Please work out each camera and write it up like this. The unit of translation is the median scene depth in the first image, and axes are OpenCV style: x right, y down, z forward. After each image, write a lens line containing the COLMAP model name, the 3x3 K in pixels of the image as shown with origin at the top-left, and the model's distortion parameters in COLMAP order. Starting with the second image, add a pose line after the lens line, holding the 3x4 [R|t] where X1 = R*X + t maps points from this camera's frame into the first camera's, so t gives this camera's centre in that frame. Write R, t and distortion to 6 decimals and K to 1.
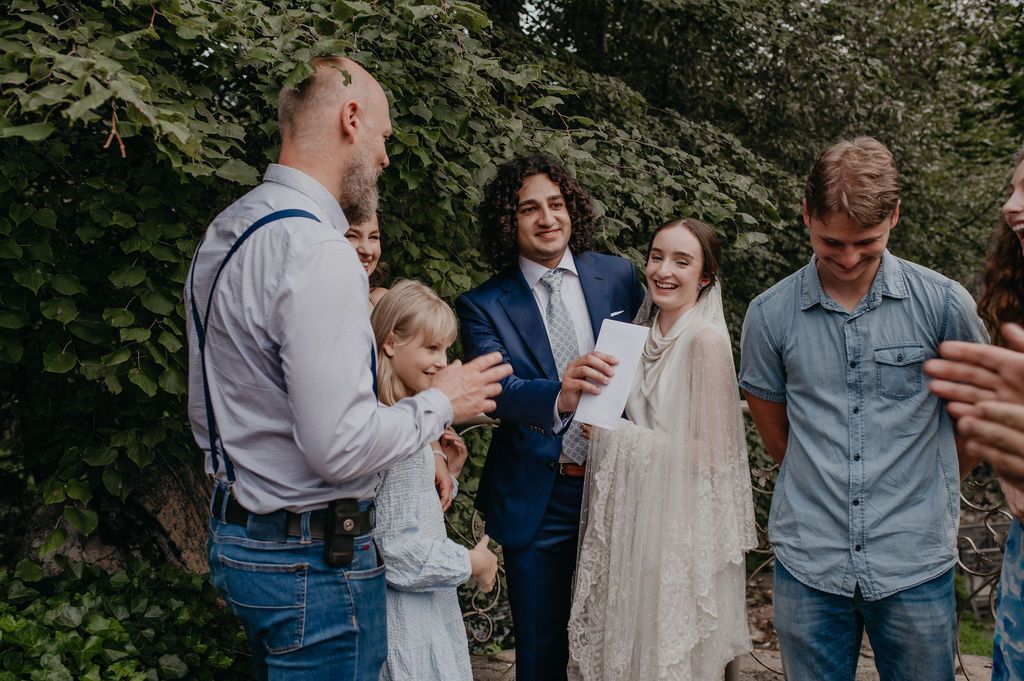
lens RADIAL K [[969.3, 0, 509.7], [0, 969.3, 309.0], [0, 0, 1]] dist [-0.151418, 0.227170]
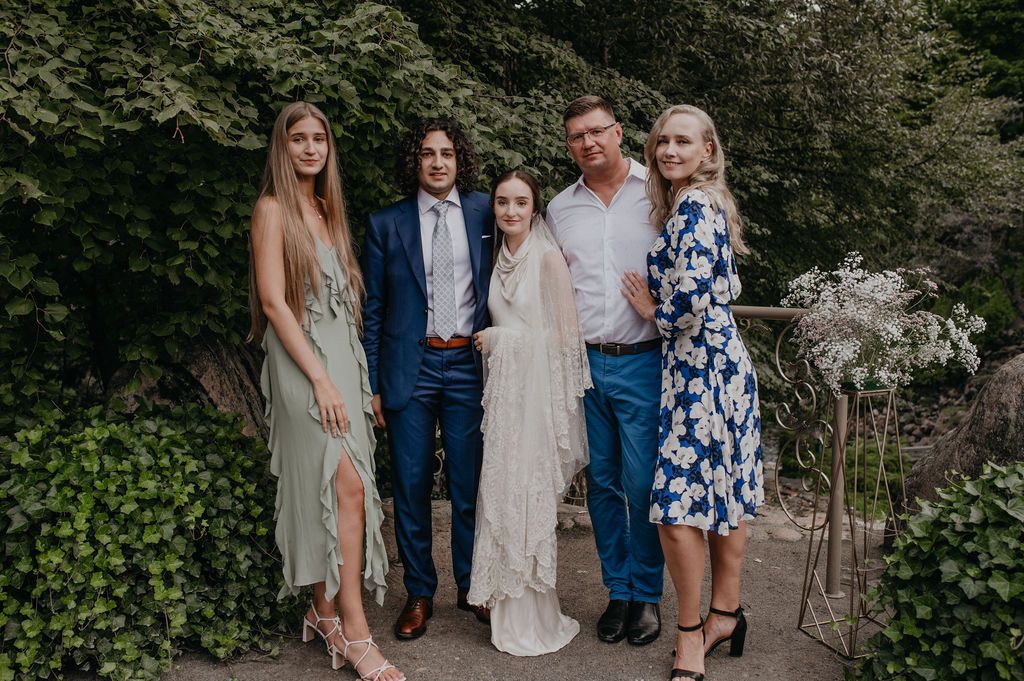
lens RADIAL K [[931.2, 0, 512.1], [0, 931.2, 327.3], [0, 0, 1]] dist [-0.070863, 0.095982]
pose [[0.999793, 0.014756, -0.014033, 0.130473], [-0.013256, 0.994745, 0.101525, -0.000718], [0.015457, -0.101318, 0.994734, -0.418191]]
